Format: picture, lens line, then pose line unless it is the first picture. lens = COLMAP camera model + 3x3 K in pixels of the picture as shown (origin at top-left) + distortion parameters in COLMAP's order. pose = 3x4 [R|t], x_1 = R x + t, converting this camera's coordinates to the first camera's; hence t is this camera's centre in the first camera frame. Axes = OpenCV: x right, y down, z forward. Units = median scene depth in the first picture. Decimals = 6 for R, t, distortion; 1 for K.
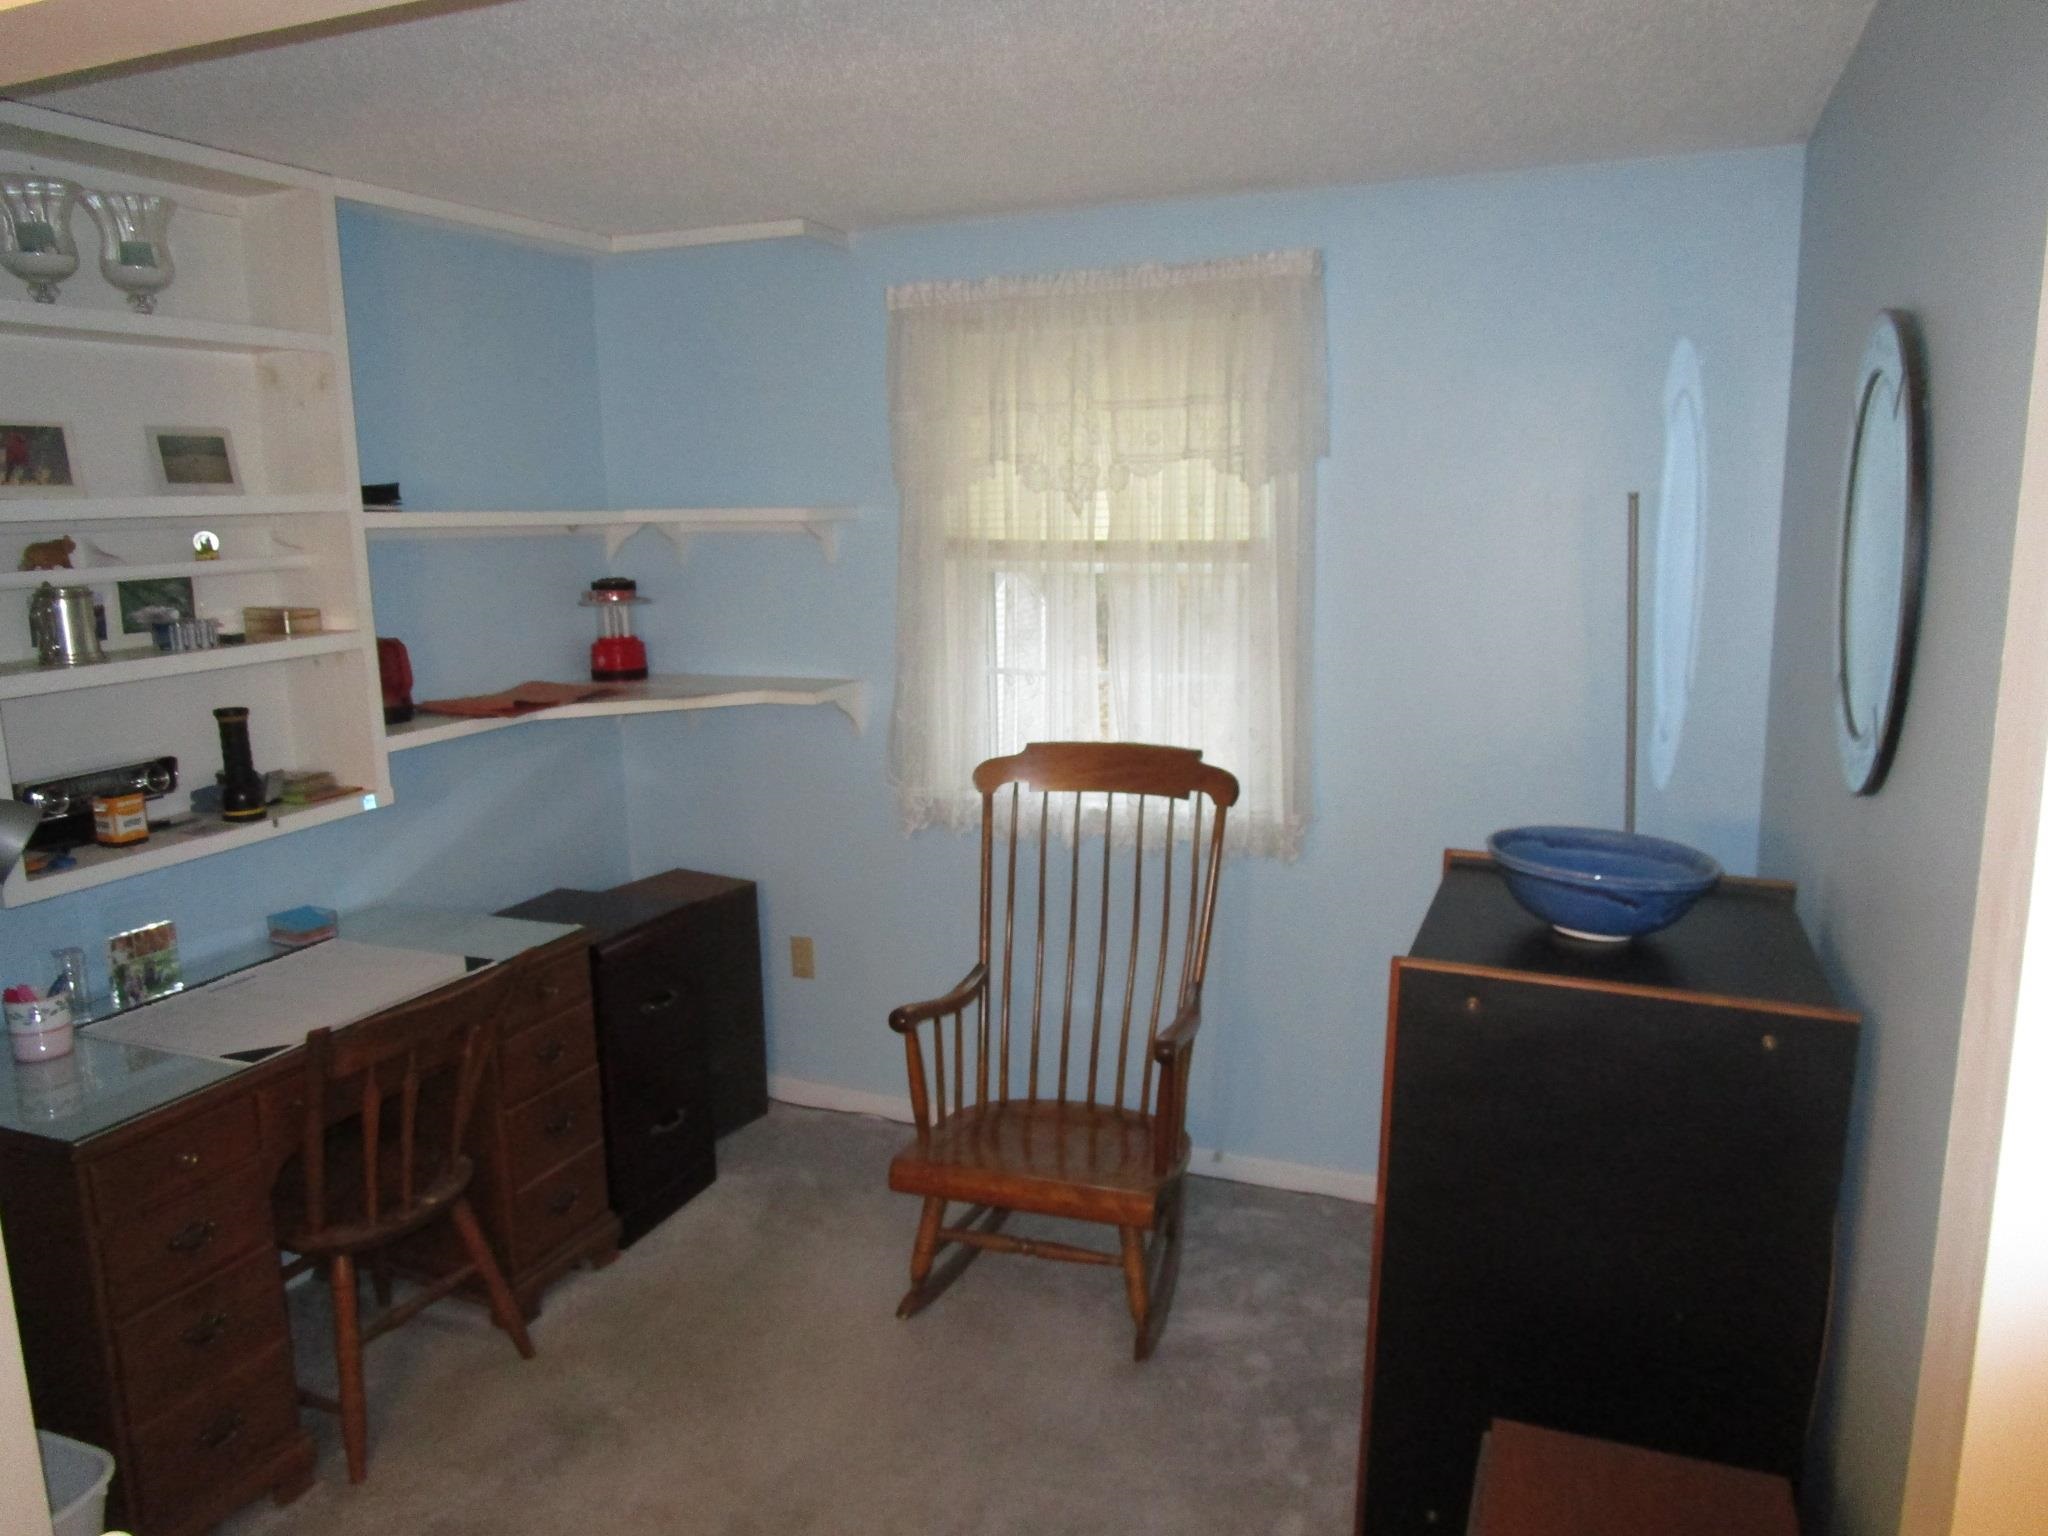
lens RADIAL K [[1449.9, 0, 1024.0], [0, 1449.9, 768.0], [0, 0, 1]] dist [-0.032322, 0.003794]
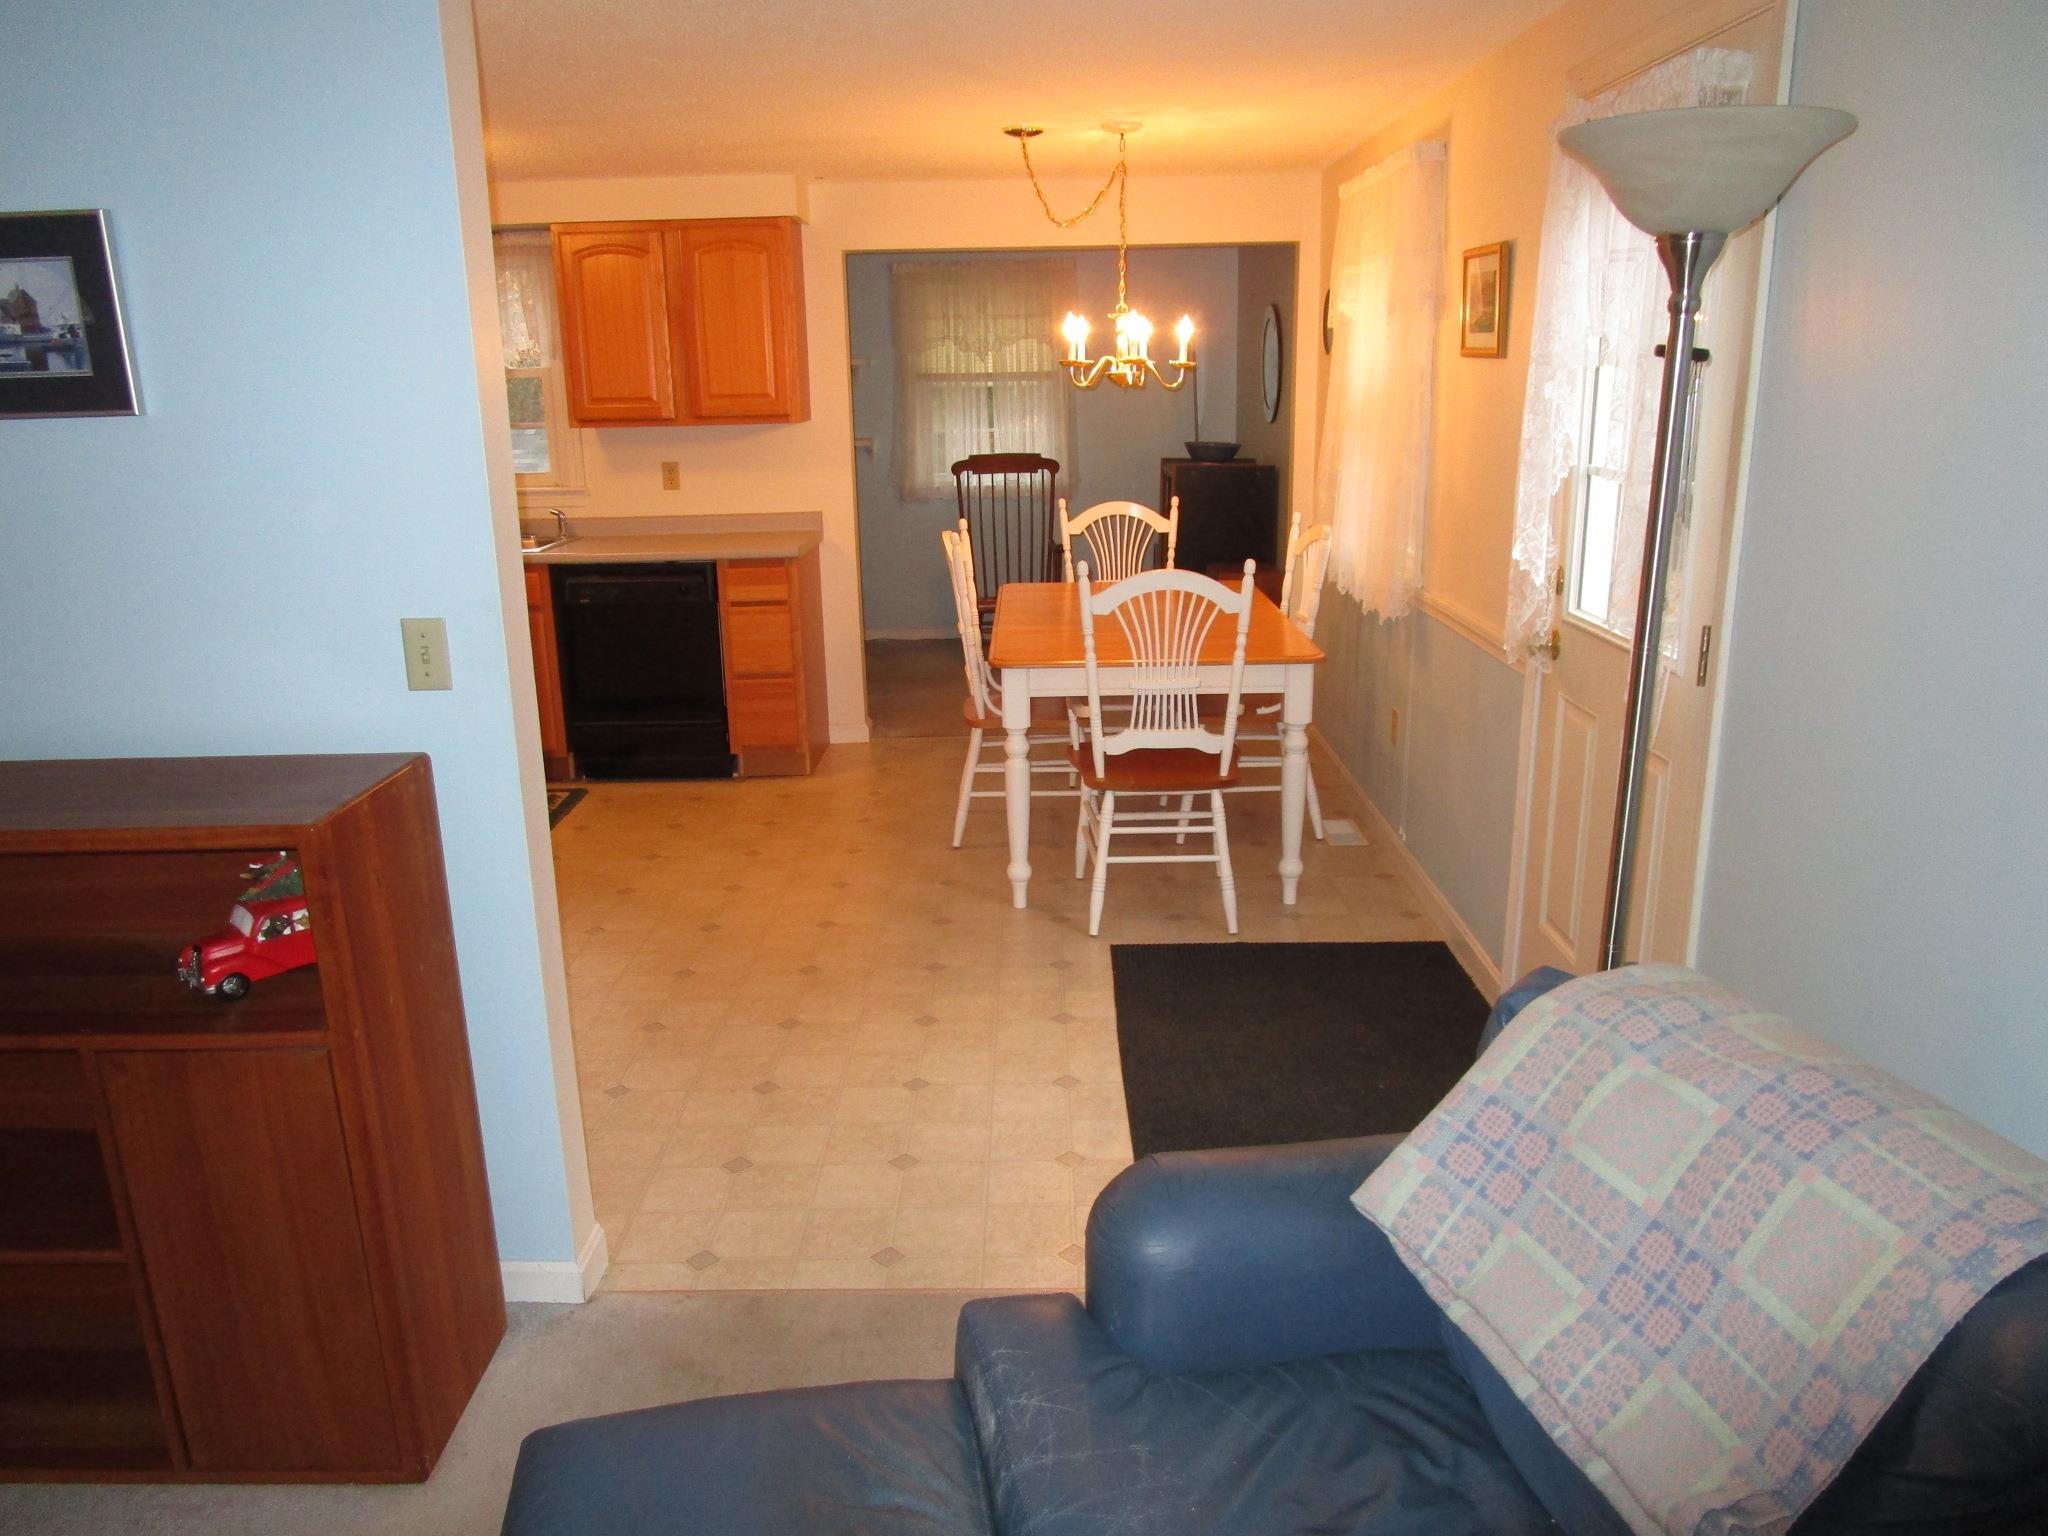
lens RADIAL K [[1449.9, 0, 1024.0], [0, 1449.9, 768.0], [0, 0, 1]] dist [-0.032322, 0.003794]
pose [[0.927035, -0.104346, 0.360165, -0.869648], [0.074574, 0.992619, 0.095631, 0.286552], [-0.367485, -0.061794, 0.927974, -1.378813]]
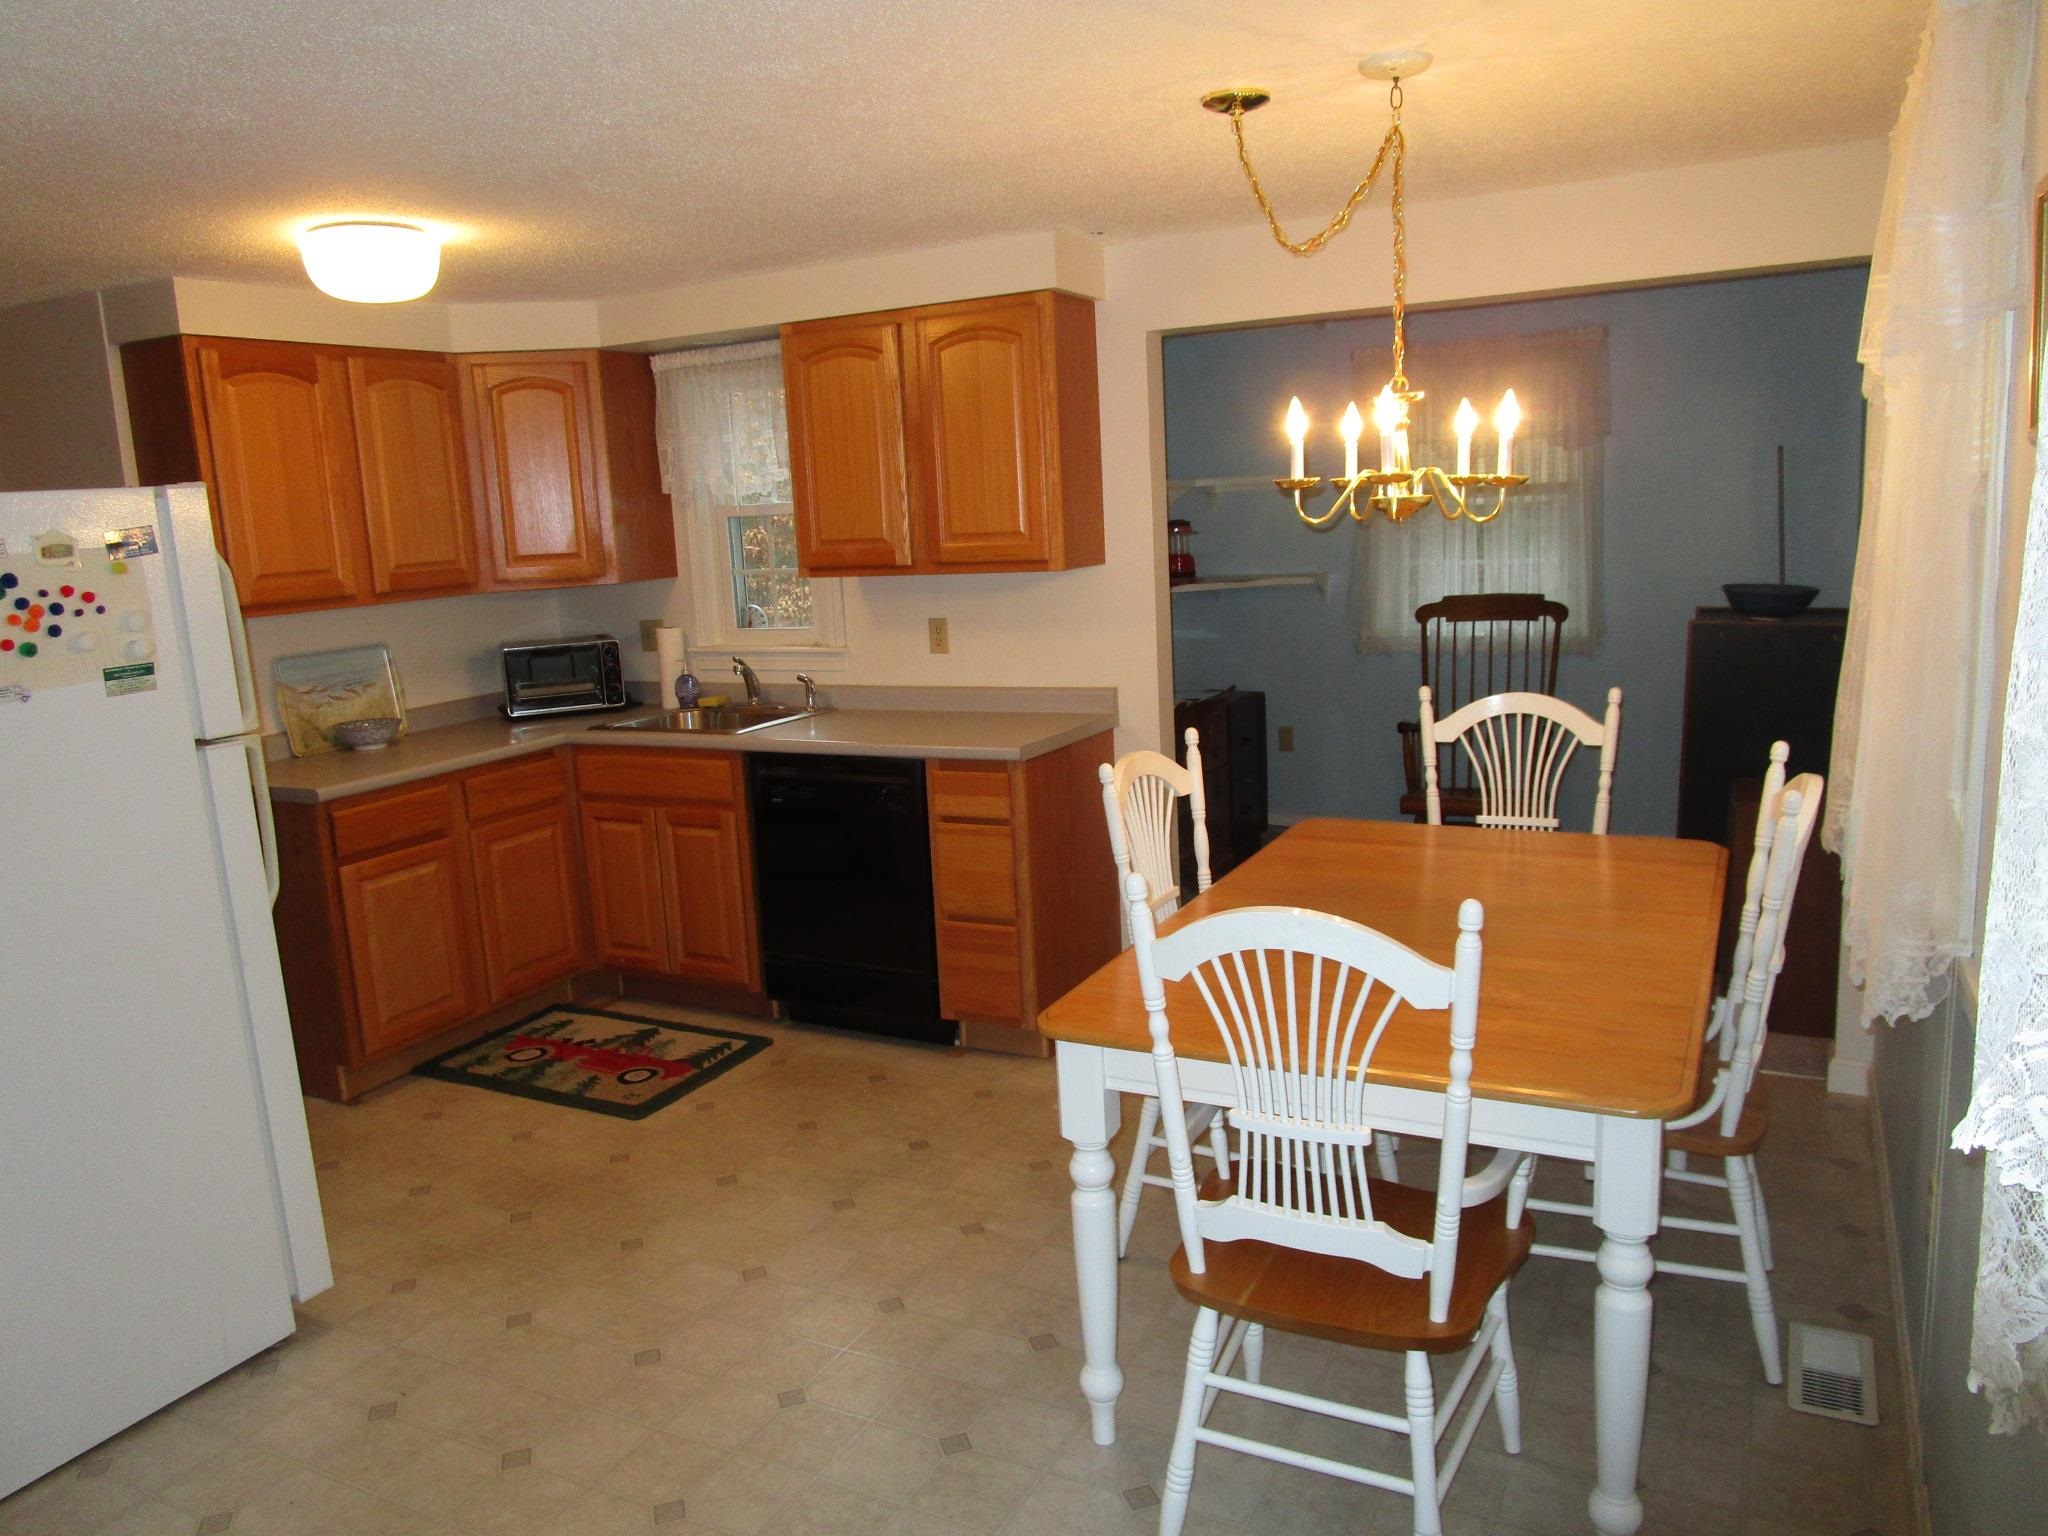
lens RADIAL K [[1449.9, 0, 1024.0], [0, 1449.9, 768.0], [0, 0, 1]] dist [-0.032322, 0.003794]
pose [[0.995328, -0.020675, -0.094313, -0.363769], [0.020970, 0.999778, 0.002139, 0.187404], [0.094248, -0.004107, 0.995540, -0.888811]]
